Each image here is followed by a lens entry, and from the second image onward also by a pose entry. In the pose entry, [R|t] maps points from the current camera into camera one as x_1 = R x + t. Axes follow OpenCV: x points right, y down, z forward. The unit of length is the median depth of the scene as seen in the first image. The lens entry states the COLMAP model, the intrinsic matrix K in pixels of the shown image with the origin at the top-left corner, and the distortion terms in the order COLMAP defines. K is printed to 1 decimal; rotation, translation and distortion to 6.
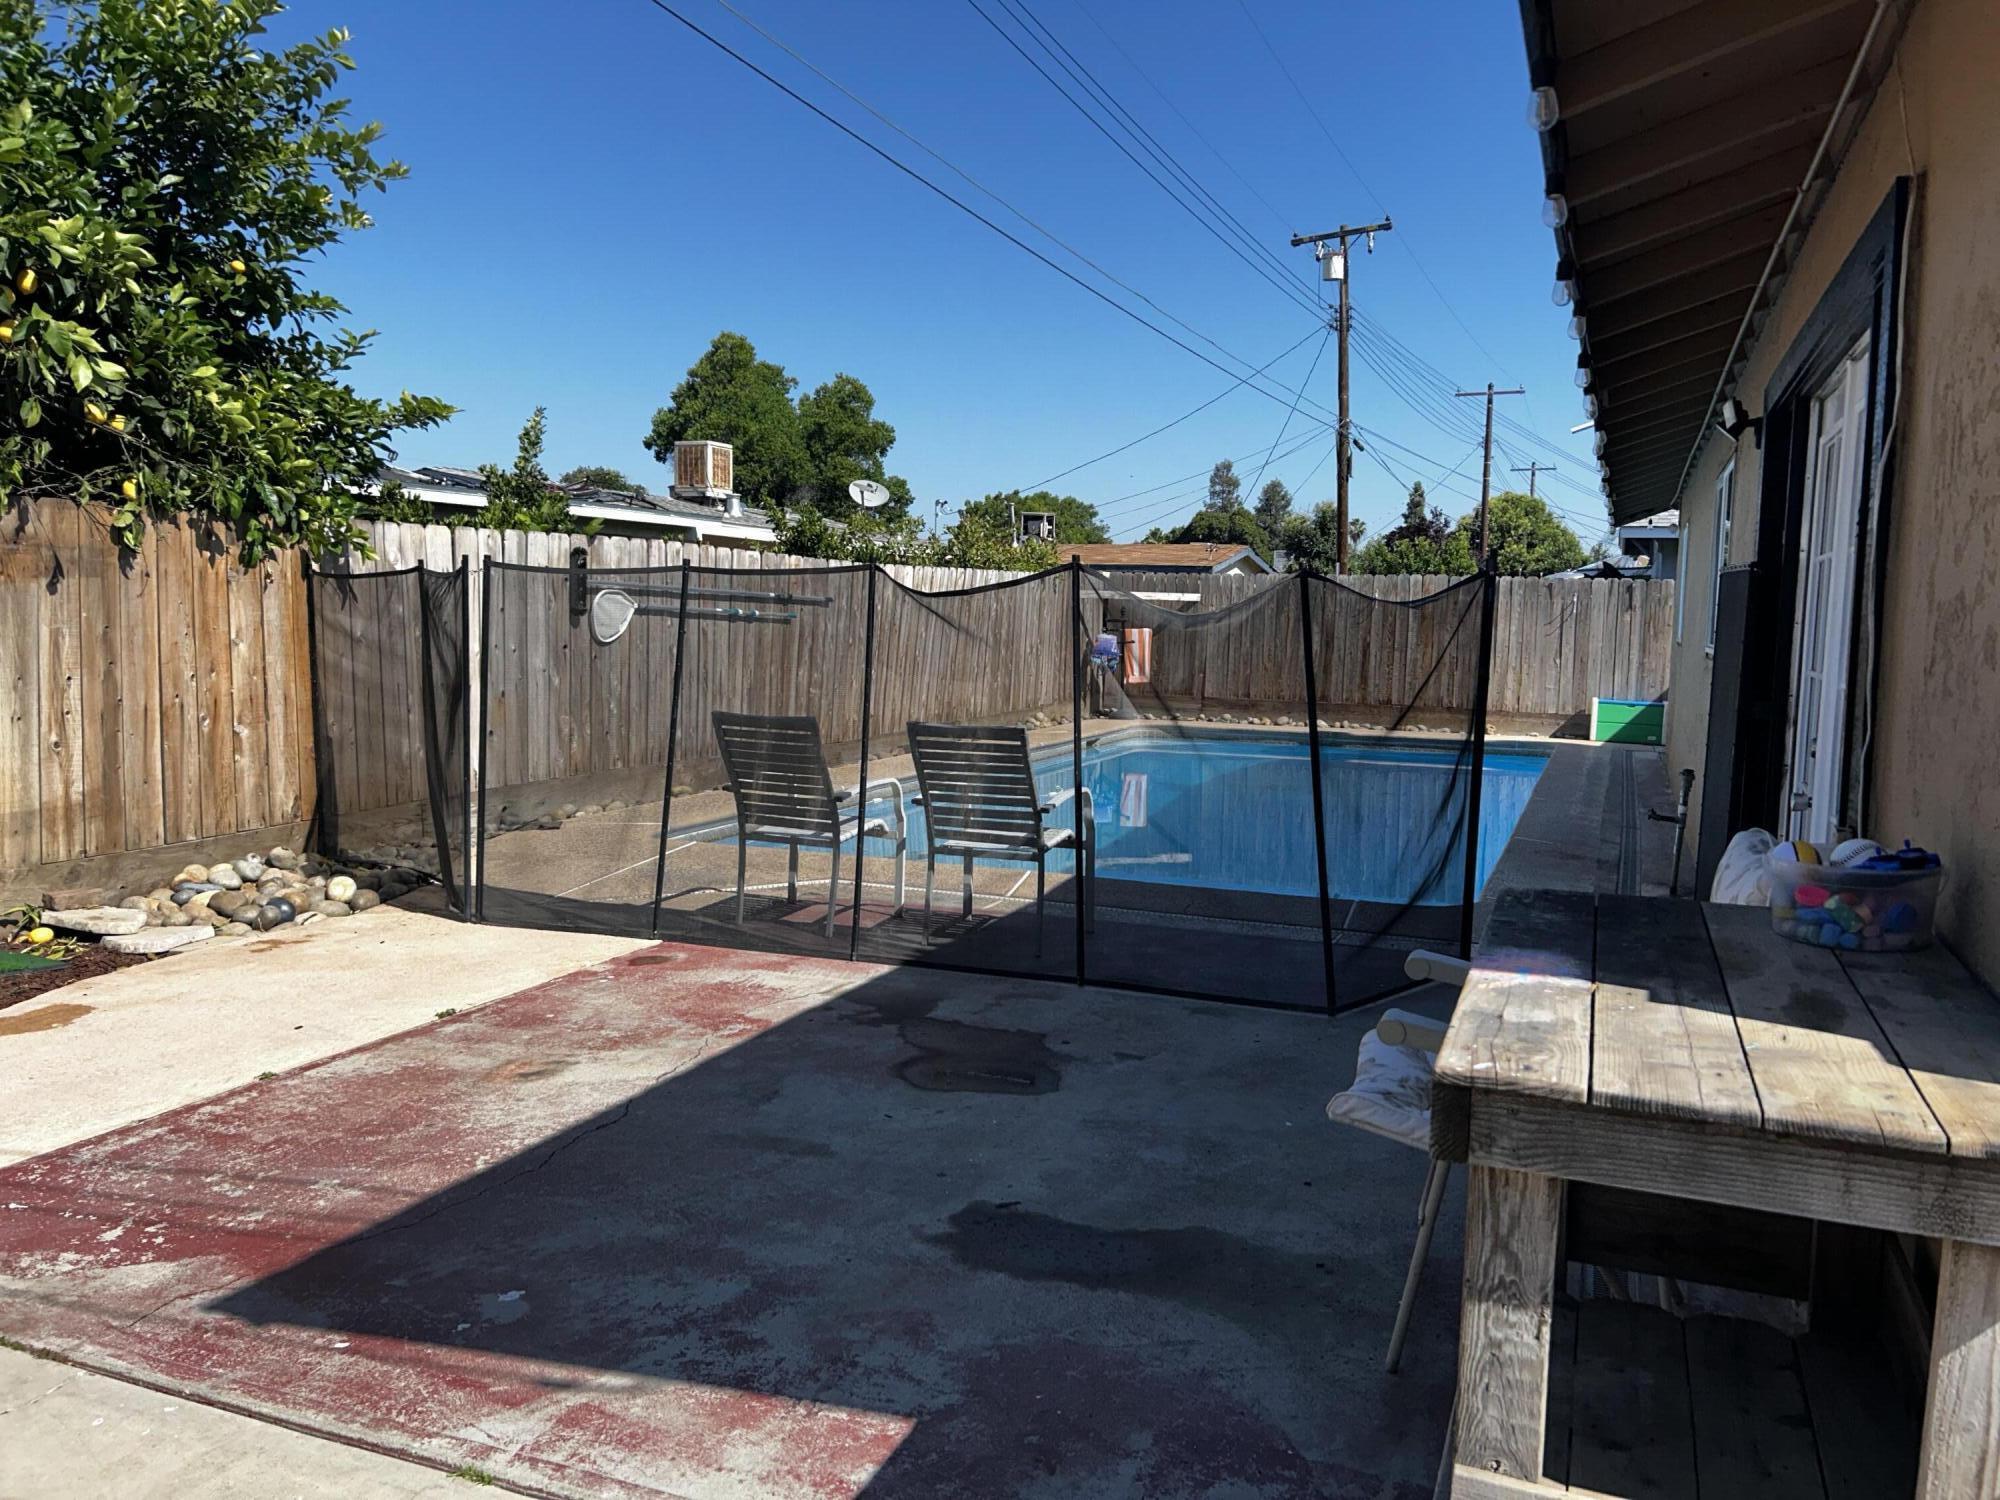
lens RADIAL K [[1480.2, 0, 994.8], [0, 1480.2, 731.5], [0, 0, 1]] dist [0.068467, -0.113793]
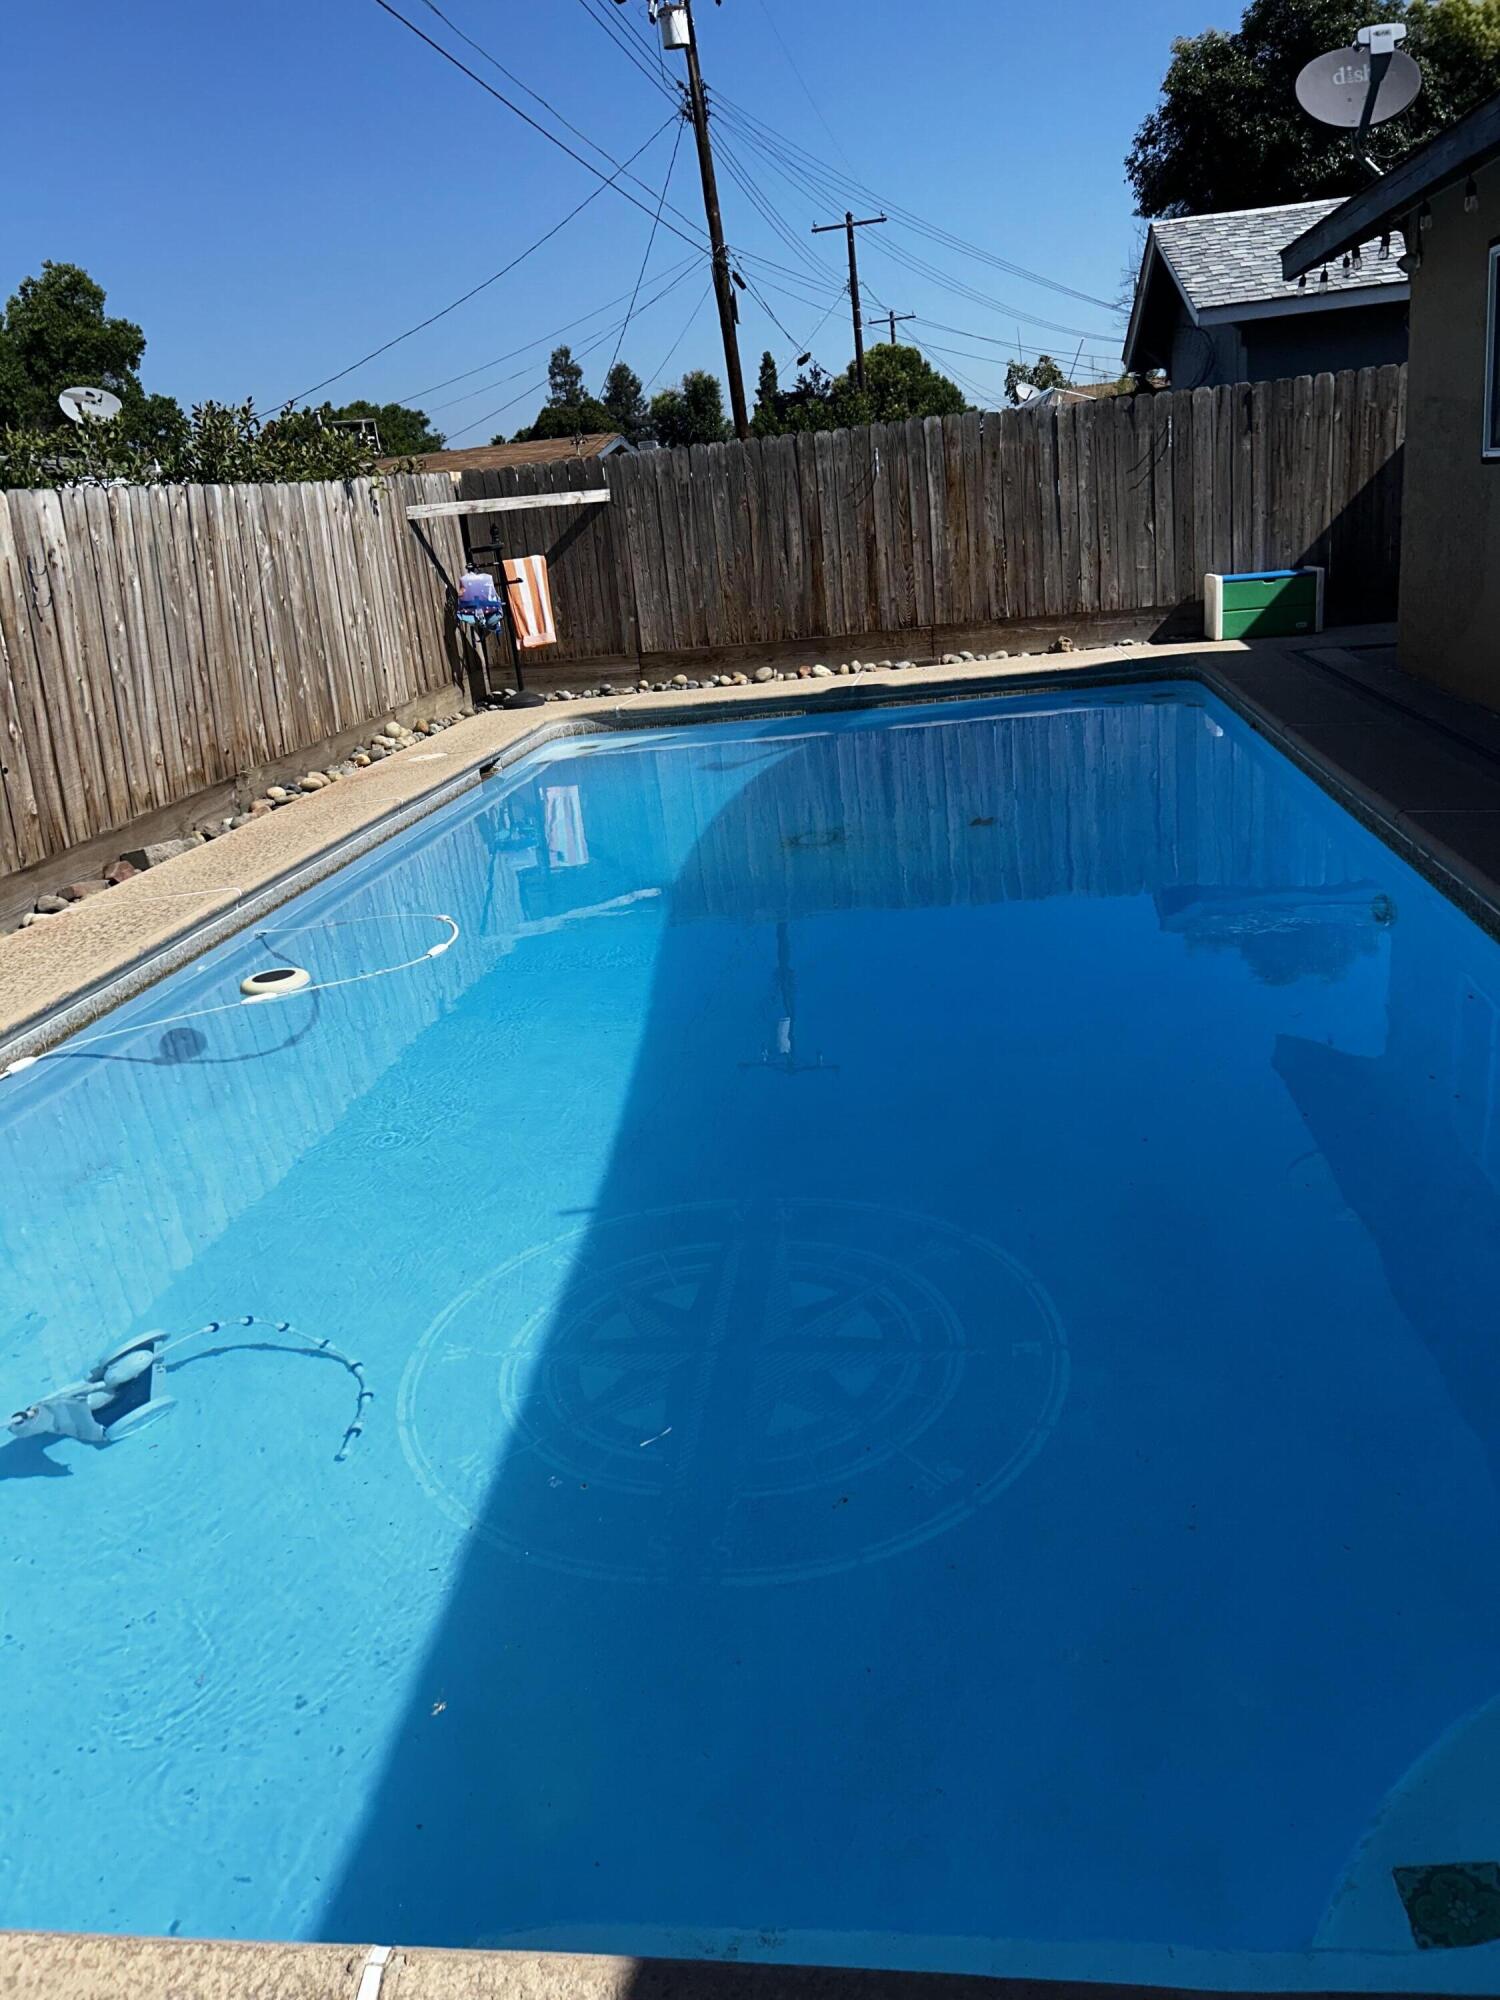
lens RADIAL K [[1480.2, 0, 765.2], [0, 1480.2, 997.3], [0, 0, 1]] dist [0.068467, -0.113793]
pose [[0.956710, -0.196941, 0.214292, 0.022091], [0.144108, 0.960238, 0.239114, -0.026370], [-0.252863, -0.197881, 0.947050, 0.330545]]
